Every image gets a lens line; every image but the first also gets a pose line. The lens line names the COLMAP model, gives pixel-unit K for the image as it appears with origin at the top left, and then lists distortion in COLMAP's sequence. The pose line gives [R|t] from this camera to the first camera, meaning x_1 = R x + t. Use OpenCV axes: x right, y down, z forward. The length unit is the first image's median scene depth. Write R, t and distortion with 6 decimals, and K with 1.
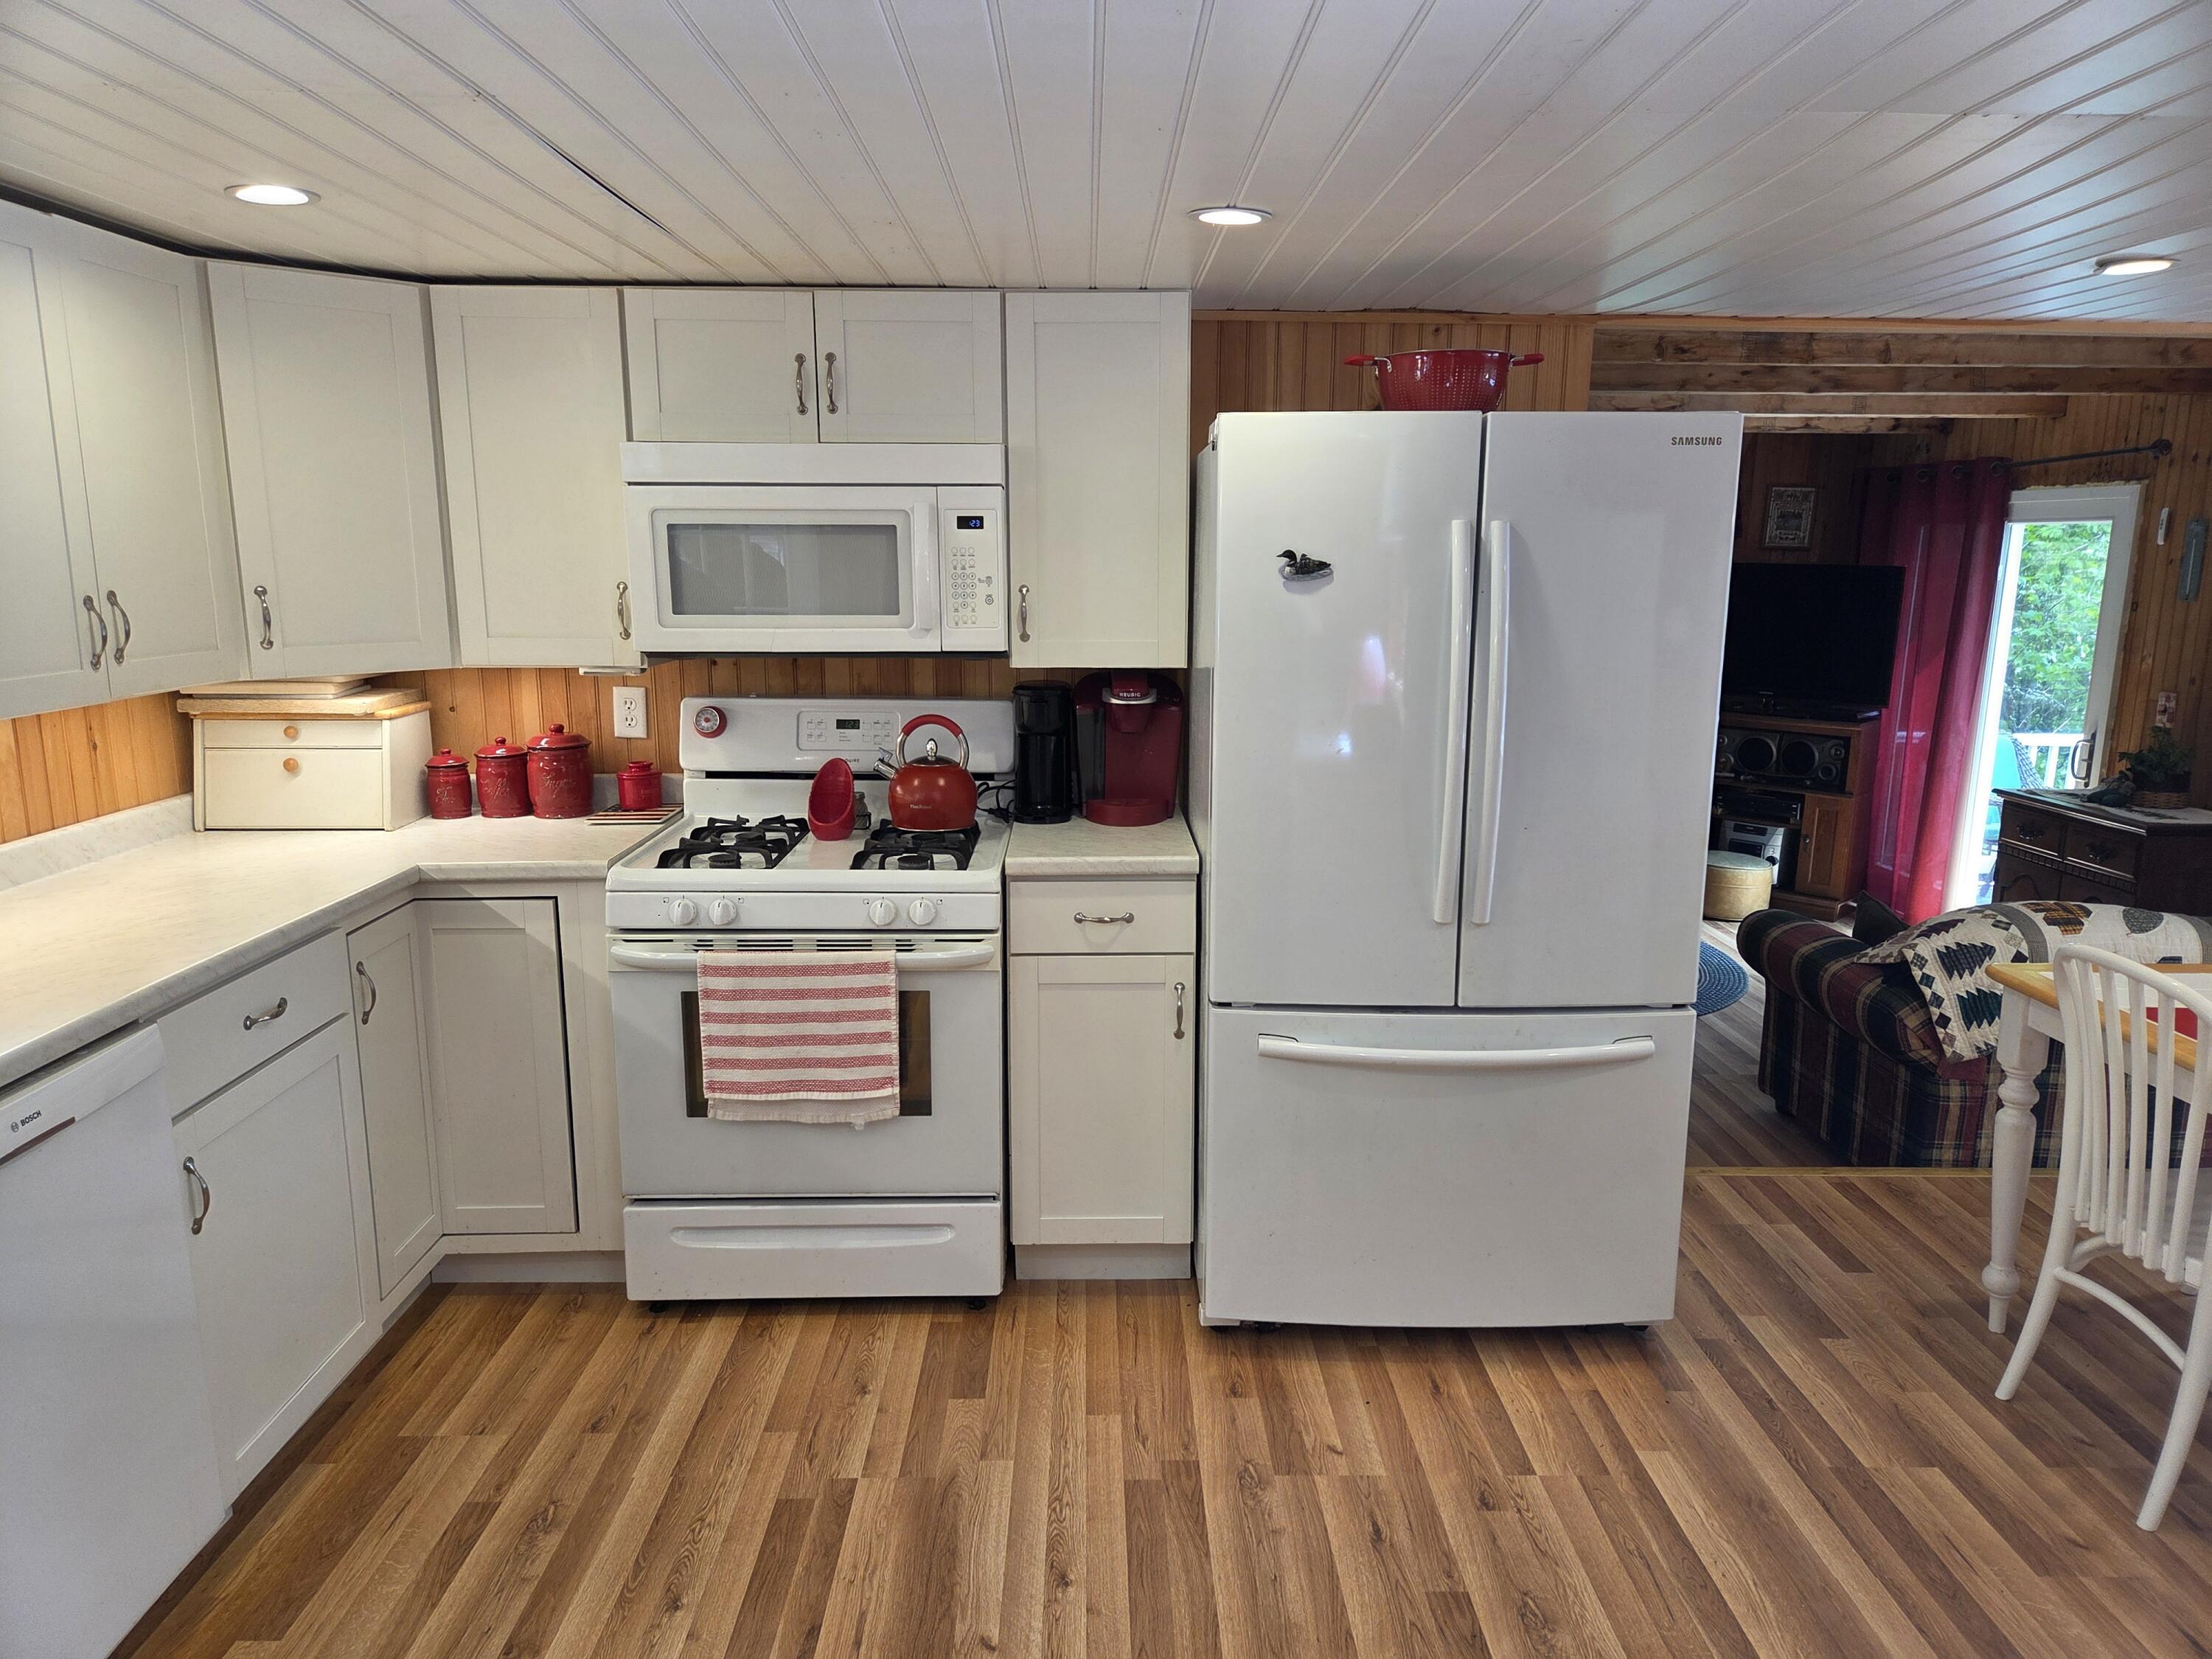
lens RADIAL K [[1474.4, 0, 1124.3], [0, 1474.4, 830.6], [0, 0, 1]] dist [0.089310, -0.081400]
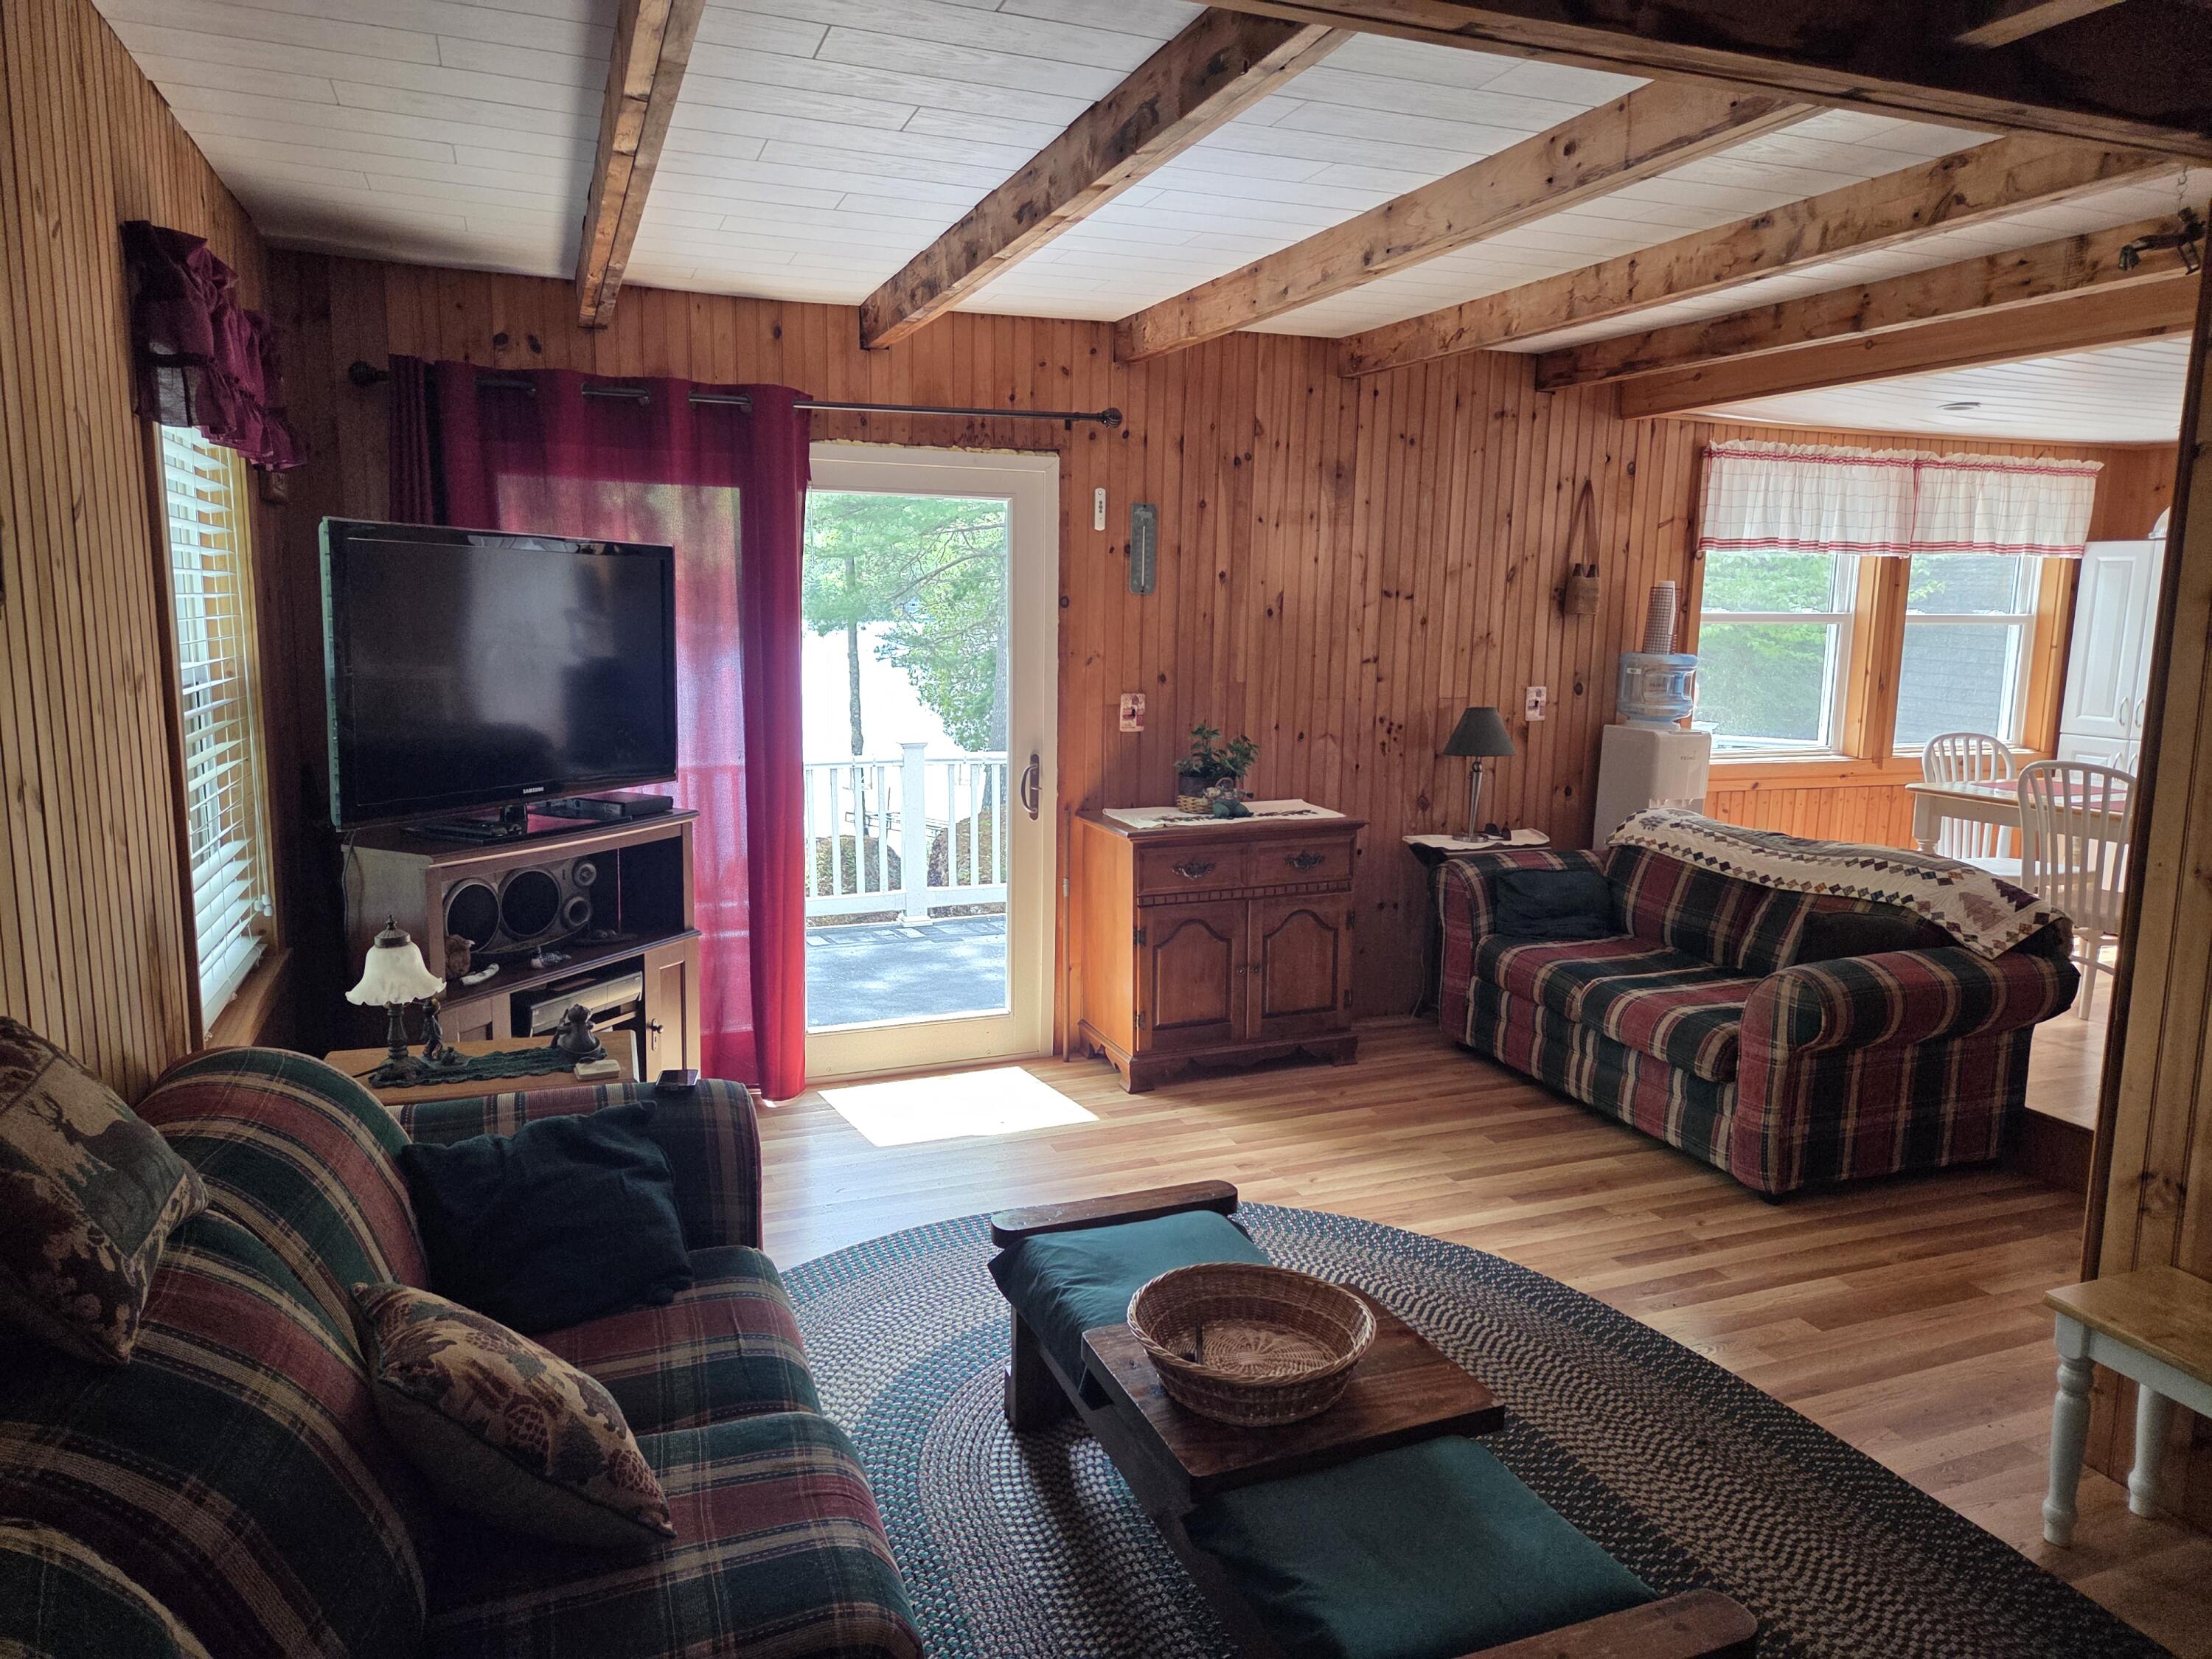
lens RADIAL K [[1476.3, 0, 1111.5], [0, 1476.3, 814.9], [0, 0, 1]] dist [0.093738, -0.094361]
pose [[-0.346071, -0.150459, 0.926065, -0.239898], [0.158745, 0.963435, 0.215853, -0.360815], [-0.924681, 0.221708, -0.309533, 2.178750]]
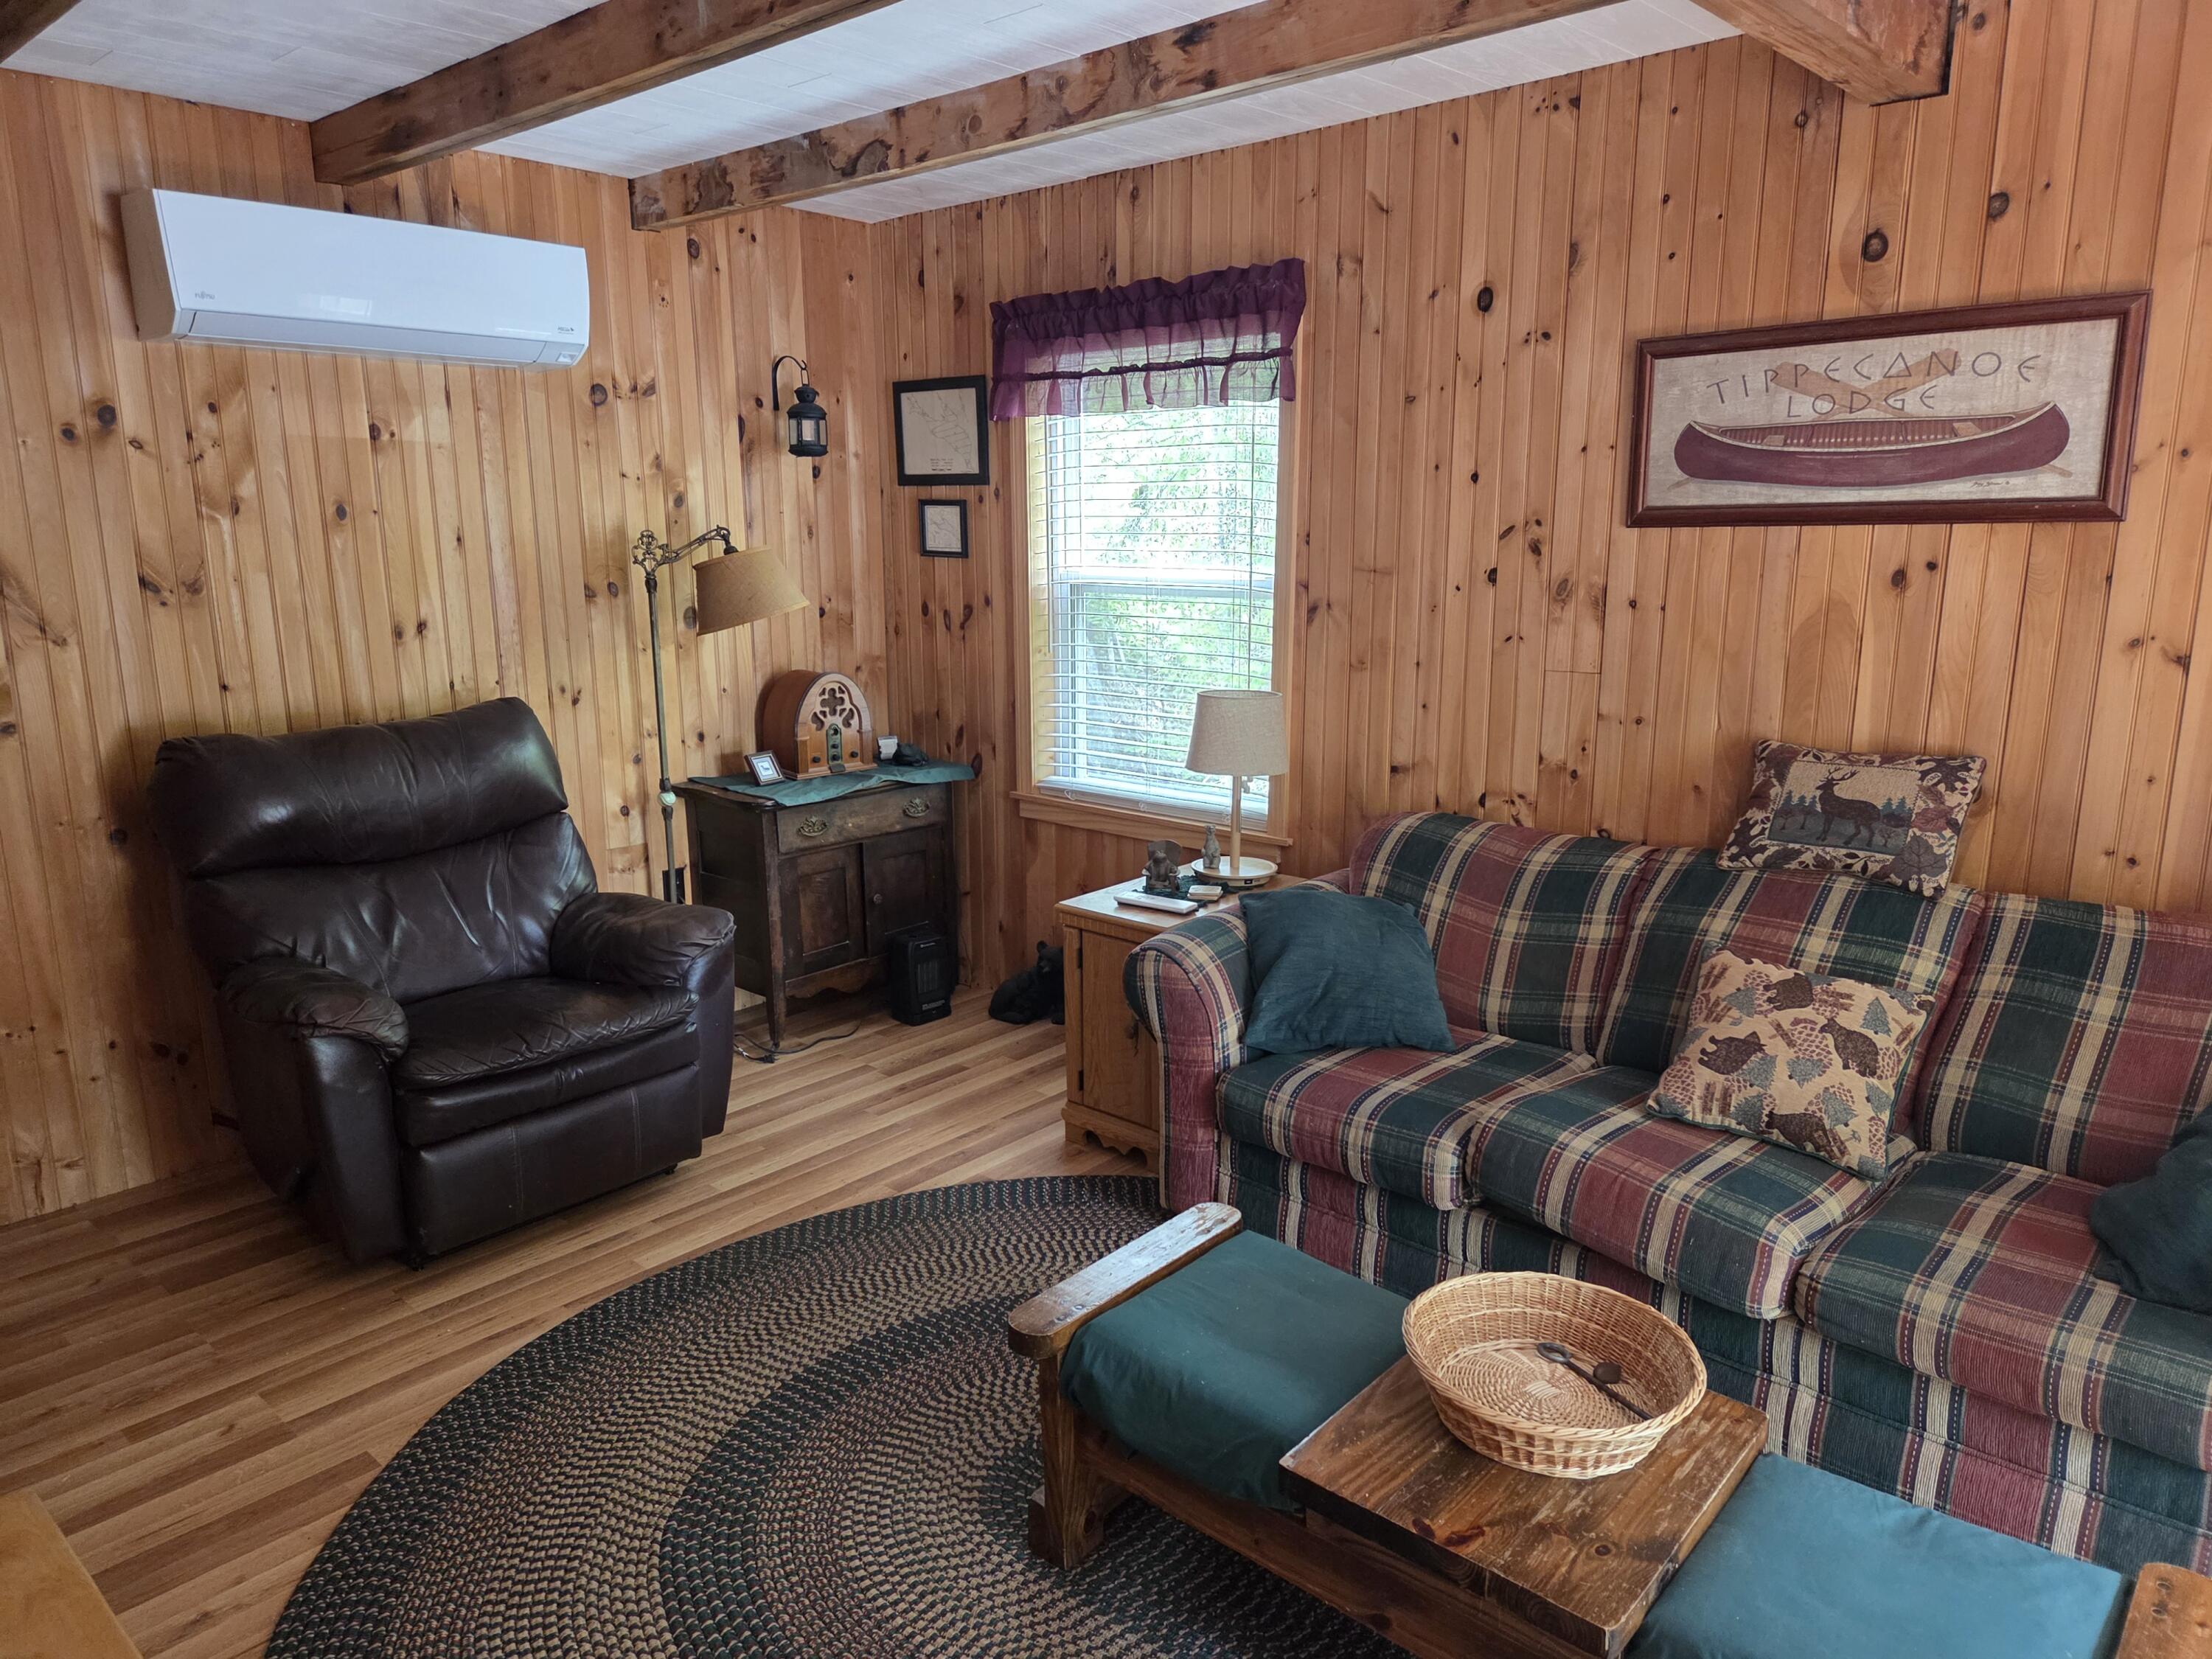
lens RADIAL K [[1465.8, 0, 1122.9], [0, 1465.8, 844.2], [0, 0, 1]] dist [0.075423, -0.071576]
pose [[0.731982, 0.132387, -0.668338, 0.554039], [-0.115079, 0.990870, 0.070238, -0.202092], [0.671535, 0.025499, 0.740534, 1.434391]]
